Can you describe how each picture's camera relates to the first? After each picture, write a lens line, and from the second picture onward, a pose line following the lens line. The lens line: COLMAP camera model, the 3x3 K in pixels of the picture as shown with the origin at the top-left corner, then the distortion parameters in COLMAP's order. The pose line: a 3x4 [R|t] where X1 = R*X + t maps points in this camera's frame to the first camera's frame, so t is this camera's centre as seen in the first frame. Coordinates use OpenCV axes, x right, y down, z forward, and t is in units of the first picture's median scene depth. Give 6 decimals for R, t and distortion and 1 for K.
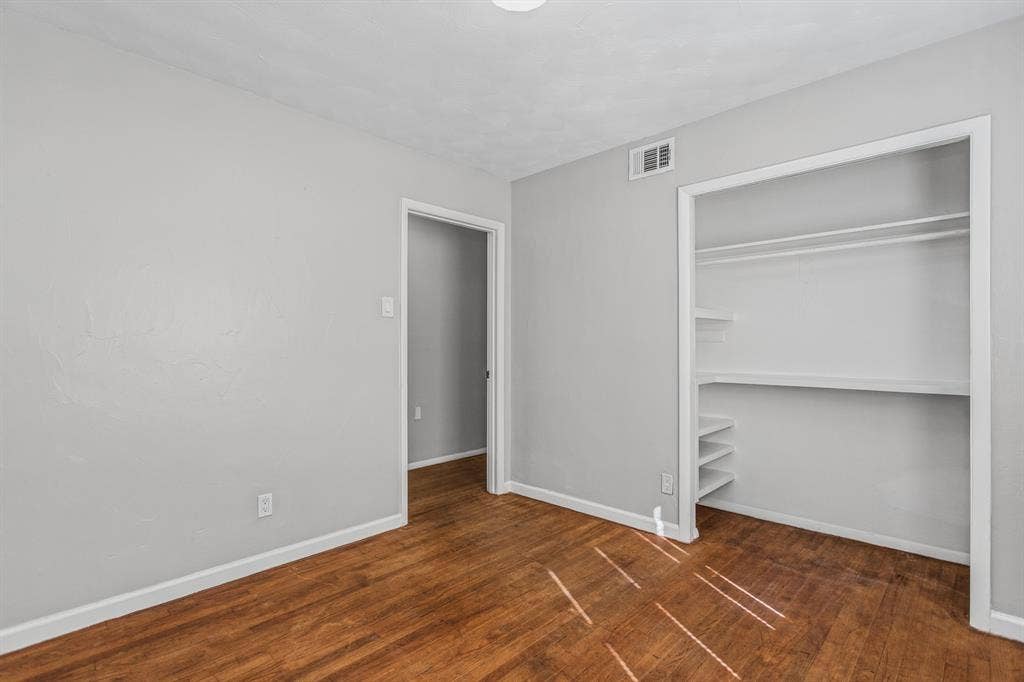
lens RADIAL K [[492.4, 0, 514.5], [0, 492.4, 339.4], [0, 0, 1]] dist [0.004701, 0.001388]
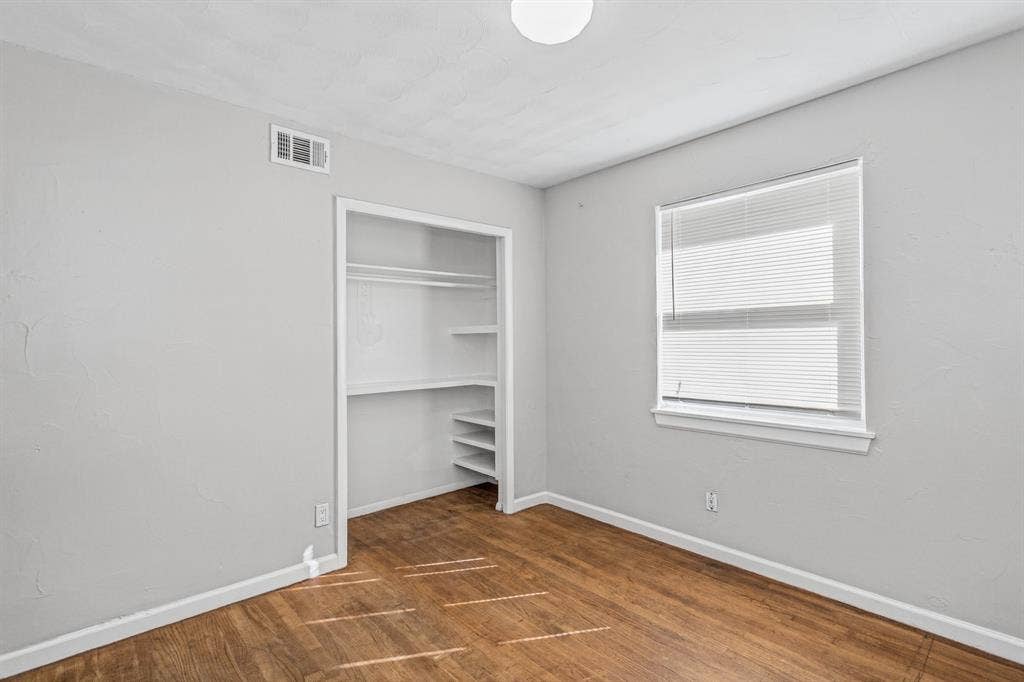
lens RADIAL K [[492.4, 0, 514.9], [0, 492.4, 342.2], [0, 0, 1]] dist [0.004701, 0.001388]
pose [[0.068376, 0.000010, 0.997660, -0.623987], [0.002848, 0.999996, -0.000206, -0.028658], [-0.997656, 0.002856, 0.068376, 0.628149]]
